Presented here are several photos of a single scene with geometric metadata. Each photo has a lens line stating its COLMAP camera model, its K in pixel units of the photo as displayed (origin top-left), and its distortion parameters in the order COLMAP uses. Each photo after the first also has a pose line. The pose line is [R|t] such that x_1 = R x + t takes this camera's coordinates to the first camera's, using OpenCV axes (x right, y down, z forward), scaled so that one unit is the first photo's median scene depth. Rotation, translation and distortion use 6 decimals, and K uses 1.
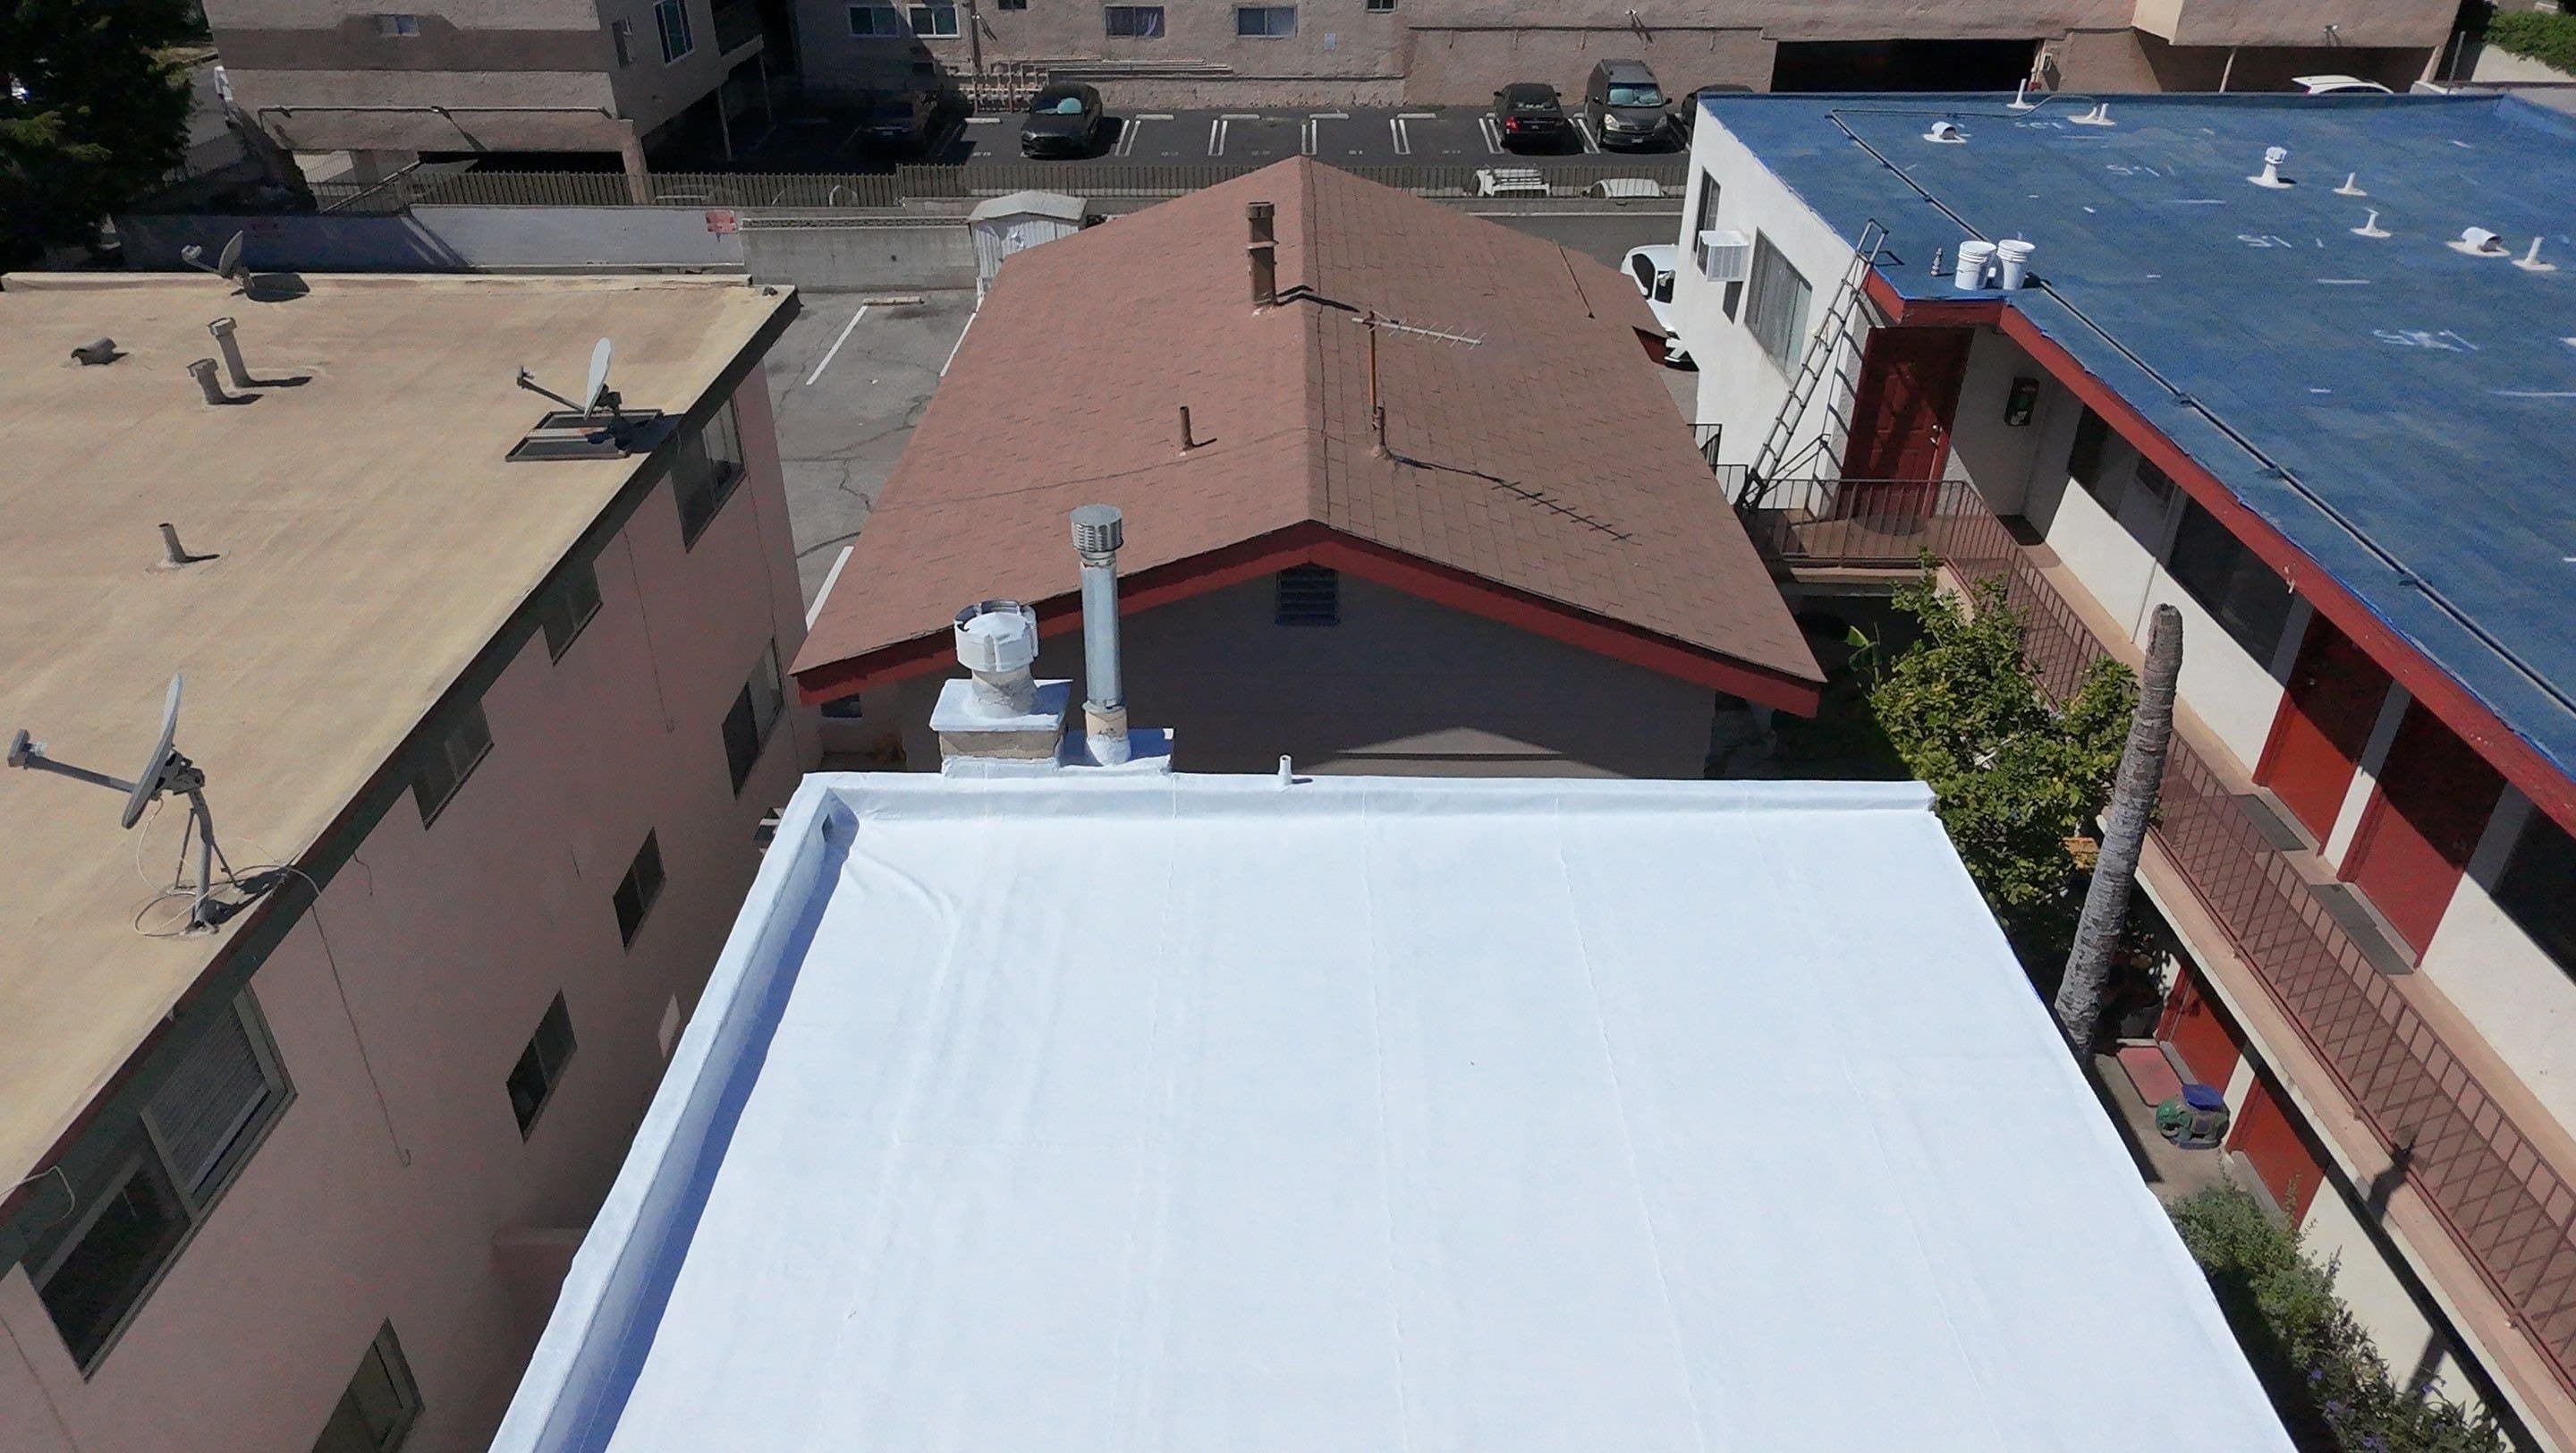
lens RADIAL K [[1651.4, 0, 1288.0], [0, 1651.4, 726.5], [0, 0, 1]] dist [-0.004922, -0.005552]
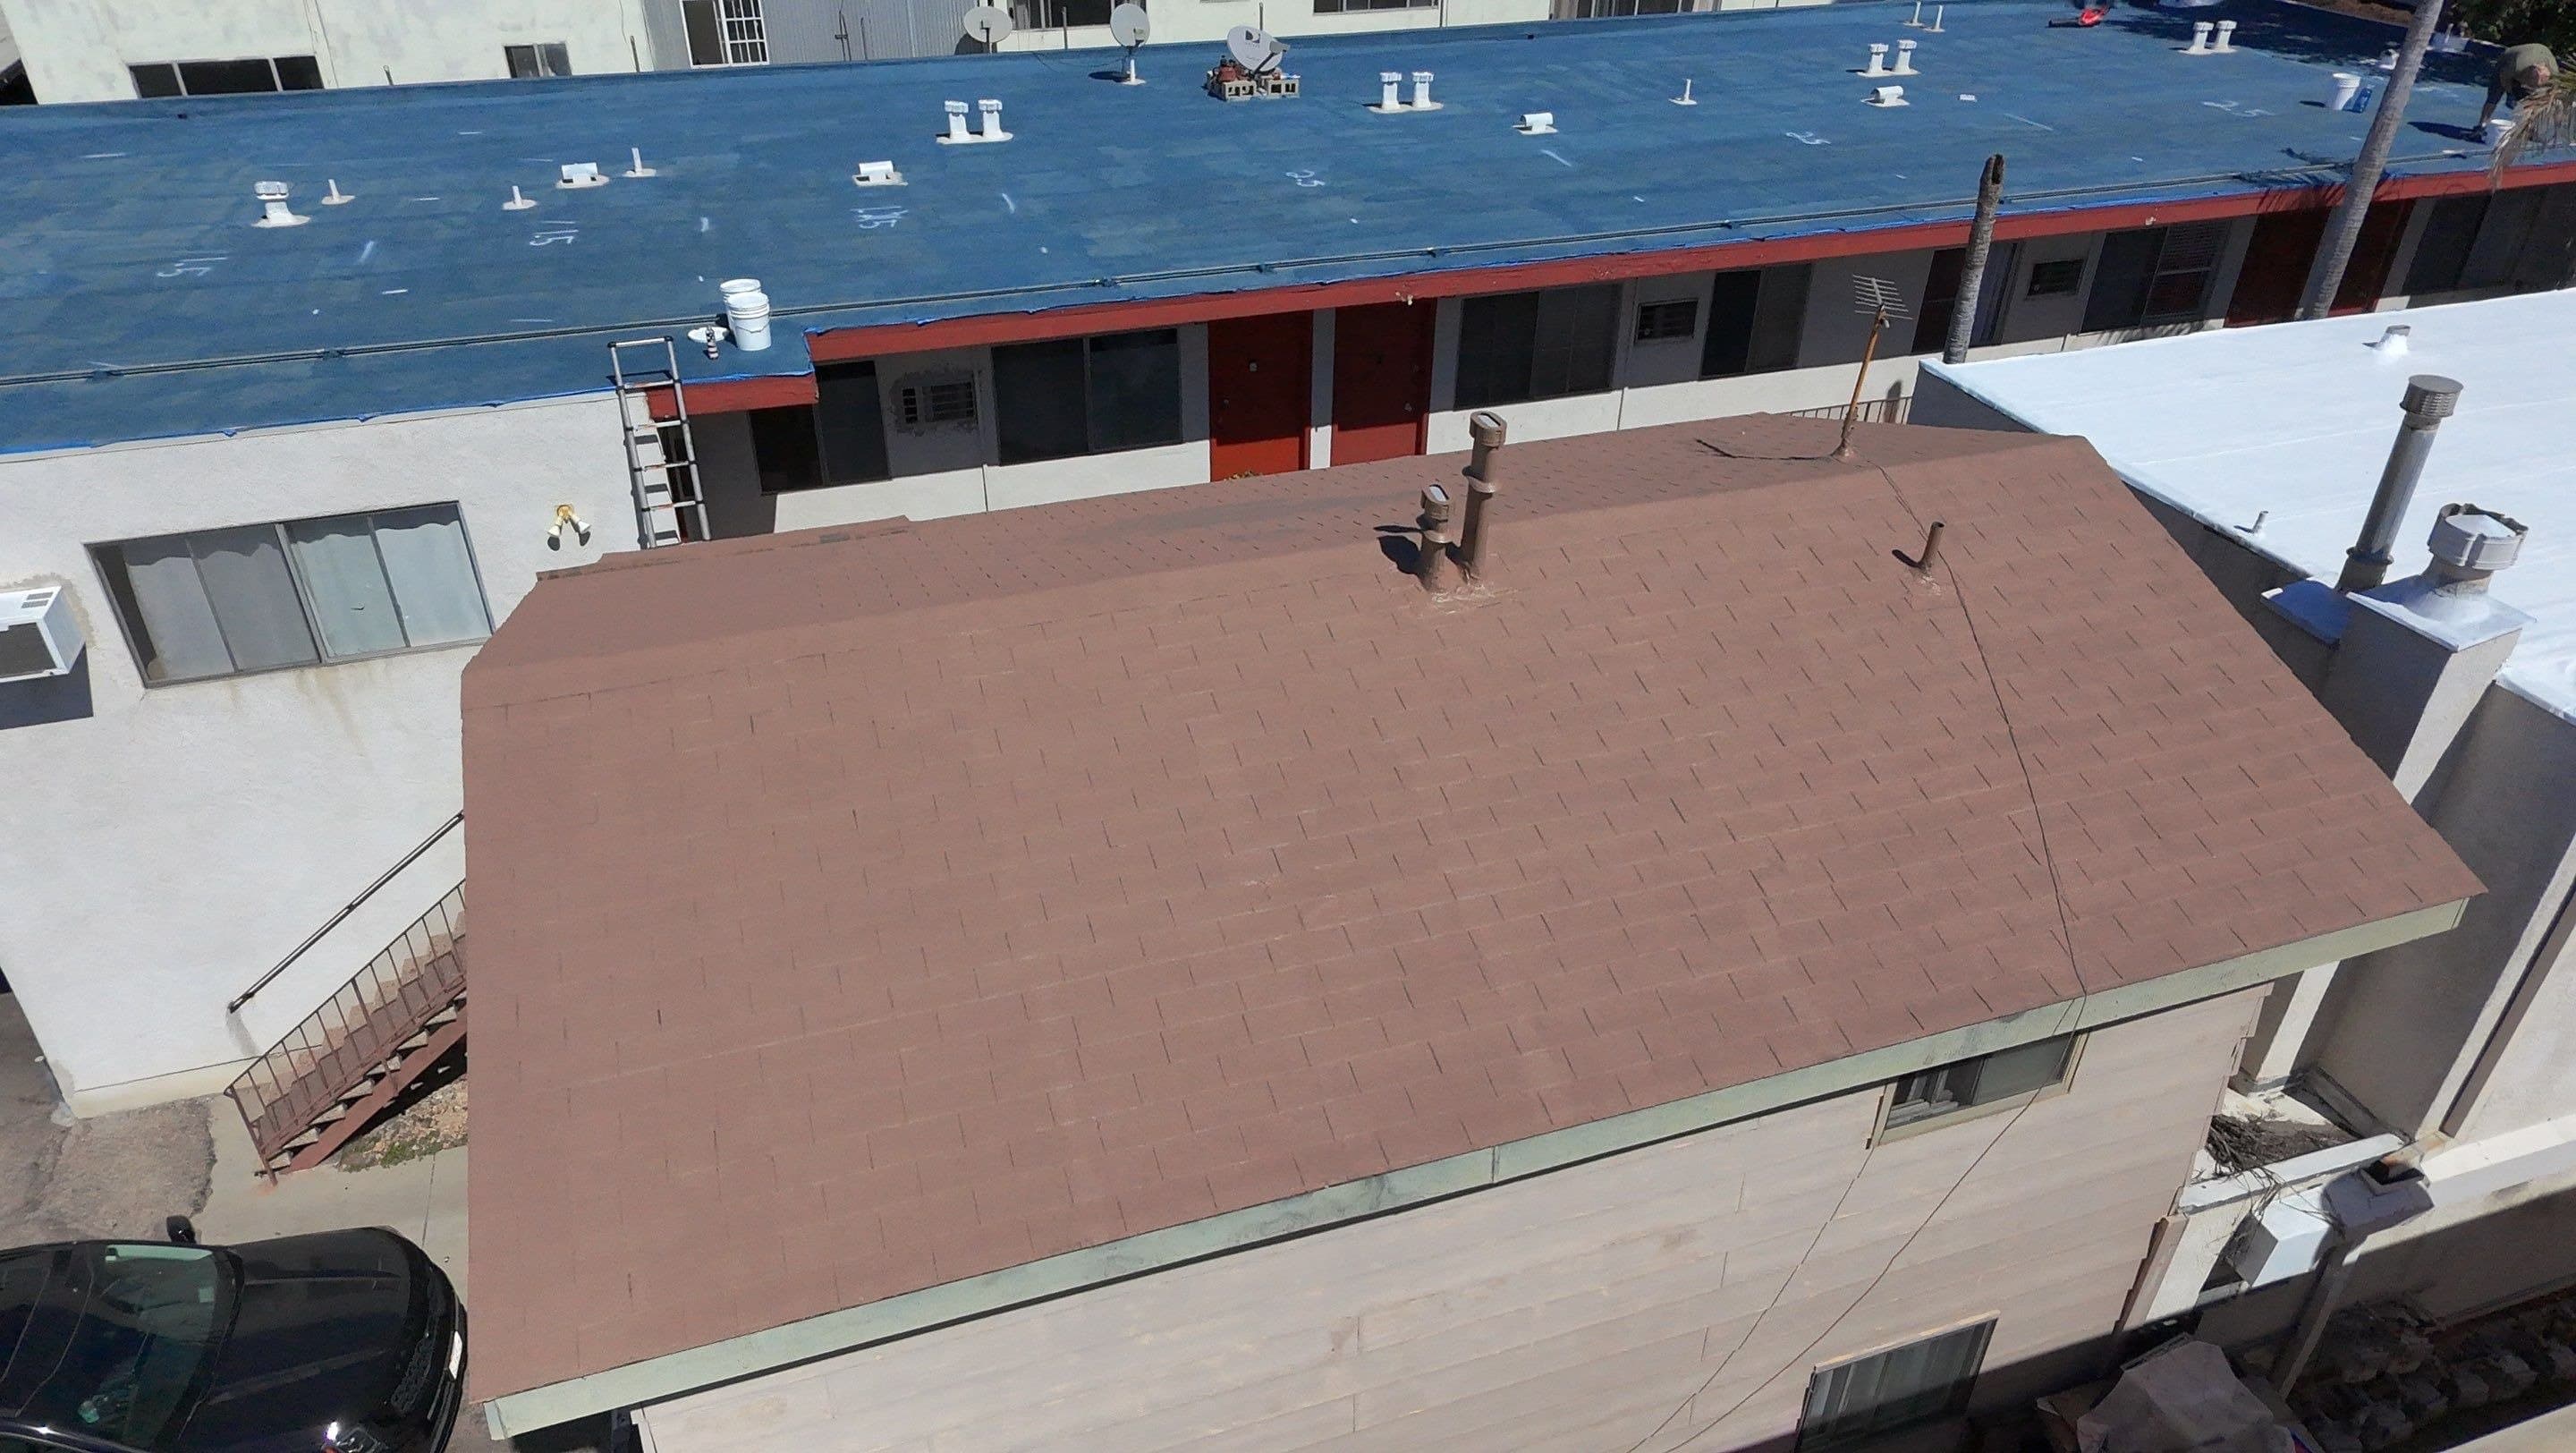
lens RADIAL K [[1651.4, 0, 1288.0], [0, 1651.4, 726.5], [0, 0, 1]] dist [-0.004922, -0.005552]
pose [[-0.316318, -0.512835, 0.798087, -0.543034], [0.491073, 0.631277, 0.600280, -0.613687], [-0.811659, 0.581799, 0.052155, 1.002810]]
